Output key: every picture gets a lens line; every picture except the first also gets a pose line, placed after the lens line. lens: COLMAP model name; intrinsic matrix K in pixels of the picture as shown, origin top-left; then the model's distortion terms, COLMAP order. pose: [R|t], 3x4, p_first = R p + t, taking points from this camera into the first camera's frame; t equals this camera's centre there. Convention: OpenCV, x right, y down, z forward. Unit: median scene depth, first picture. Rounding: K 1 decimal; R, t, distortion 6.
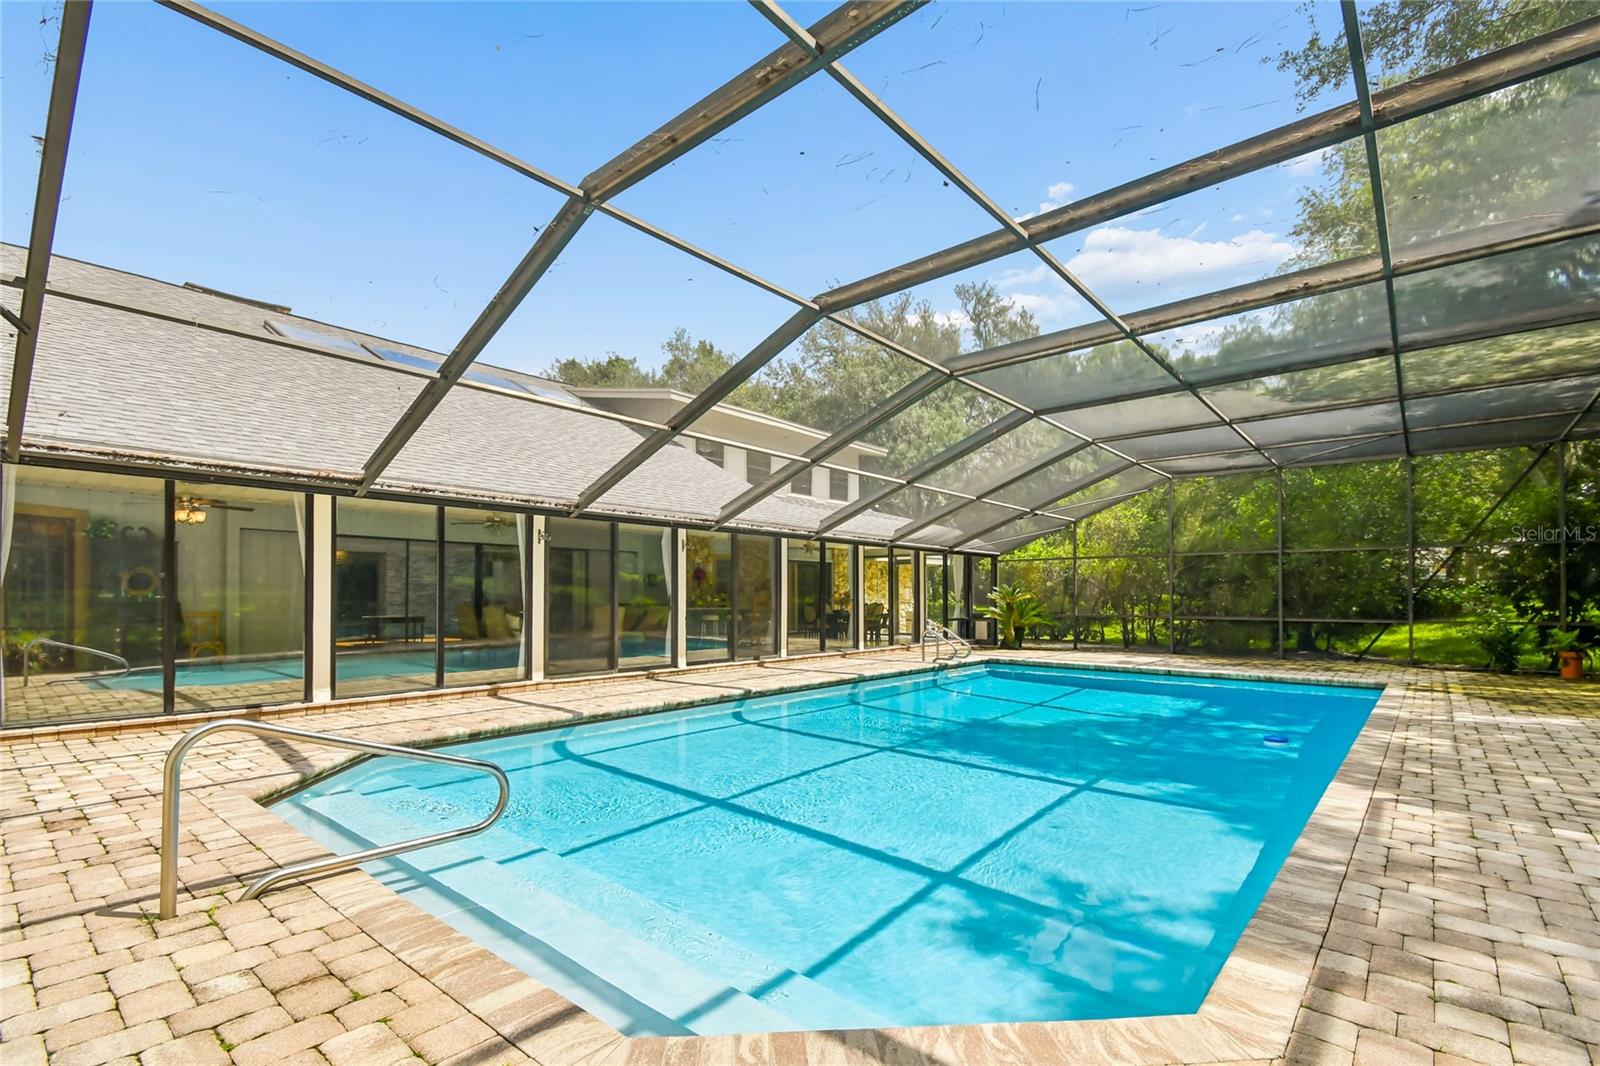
lens RADIAL K [[682.9, 0, 797.9], [0, 682.9, 594.0], [0, 0, 1]] dist [-0.001473, -0.000243]
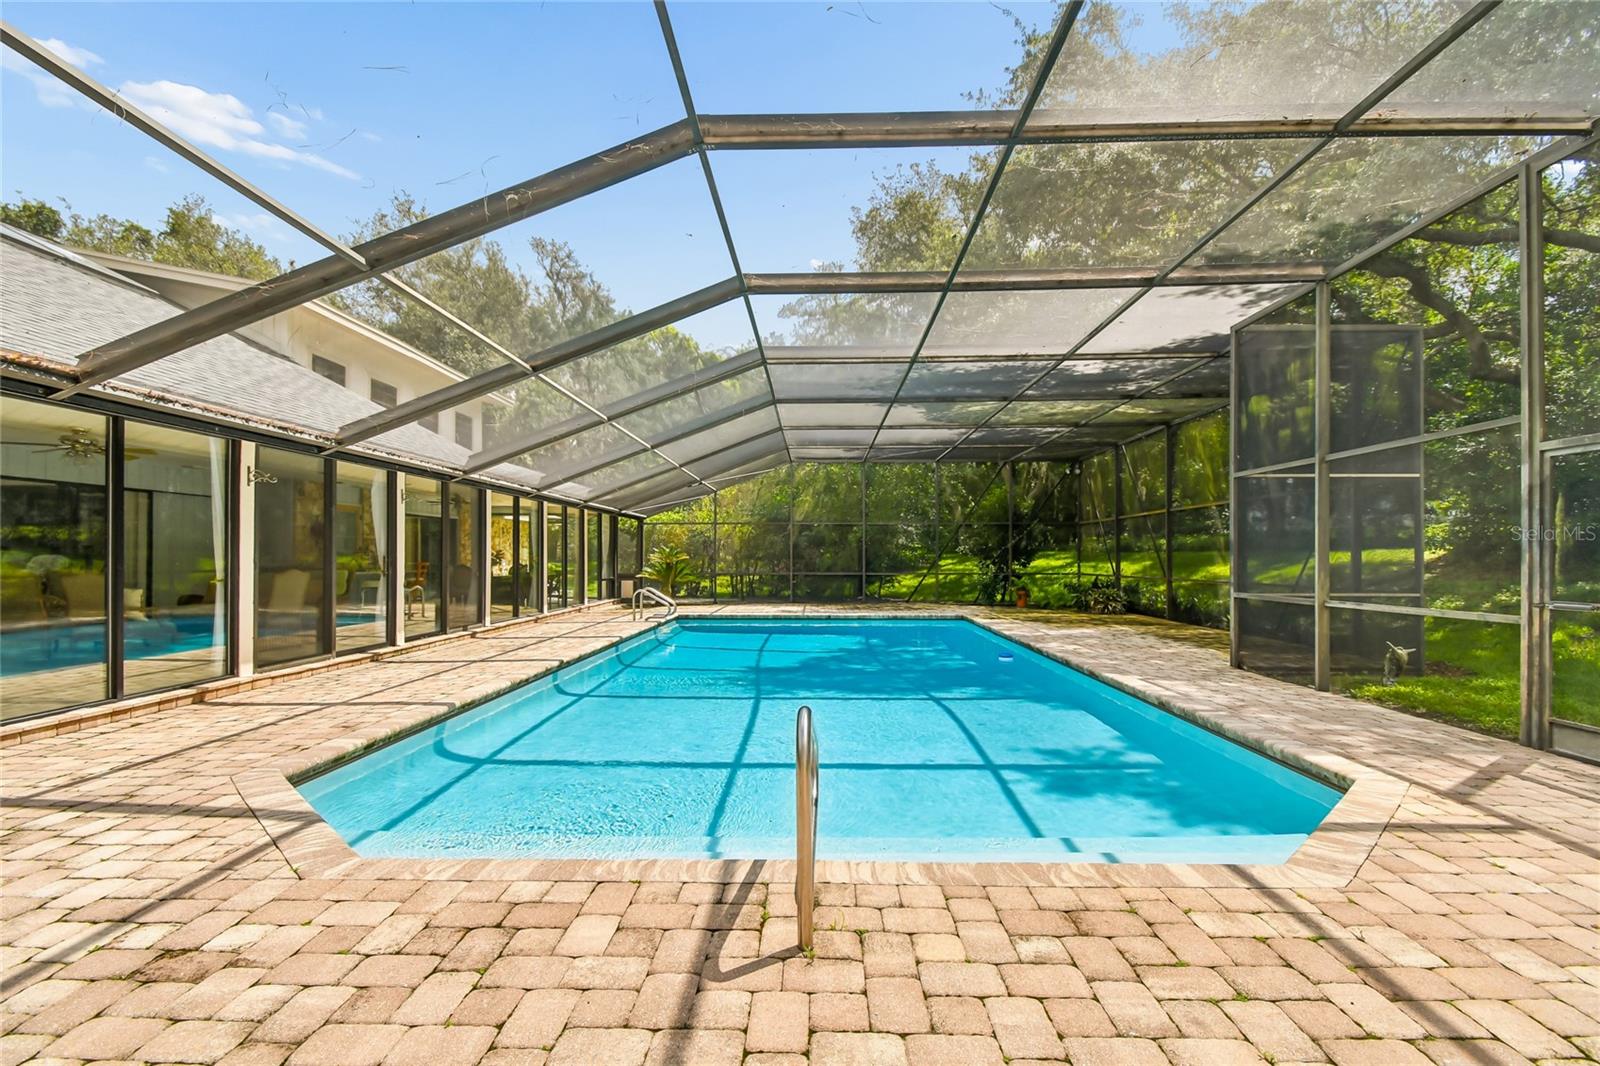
lens RADIAL K [[680.3, 0, 801.5], [0, 680.3, 557.9], [0, 0, 1]] dist [-0.034110, -0.005925]
pose [[0.752572, -0.000503, 0.658509, -0.397415], [-0.001534, 0.999996, 0.002516, 0.002594], [-0.658508, -0.002903, 0.752568, 0.108767]]
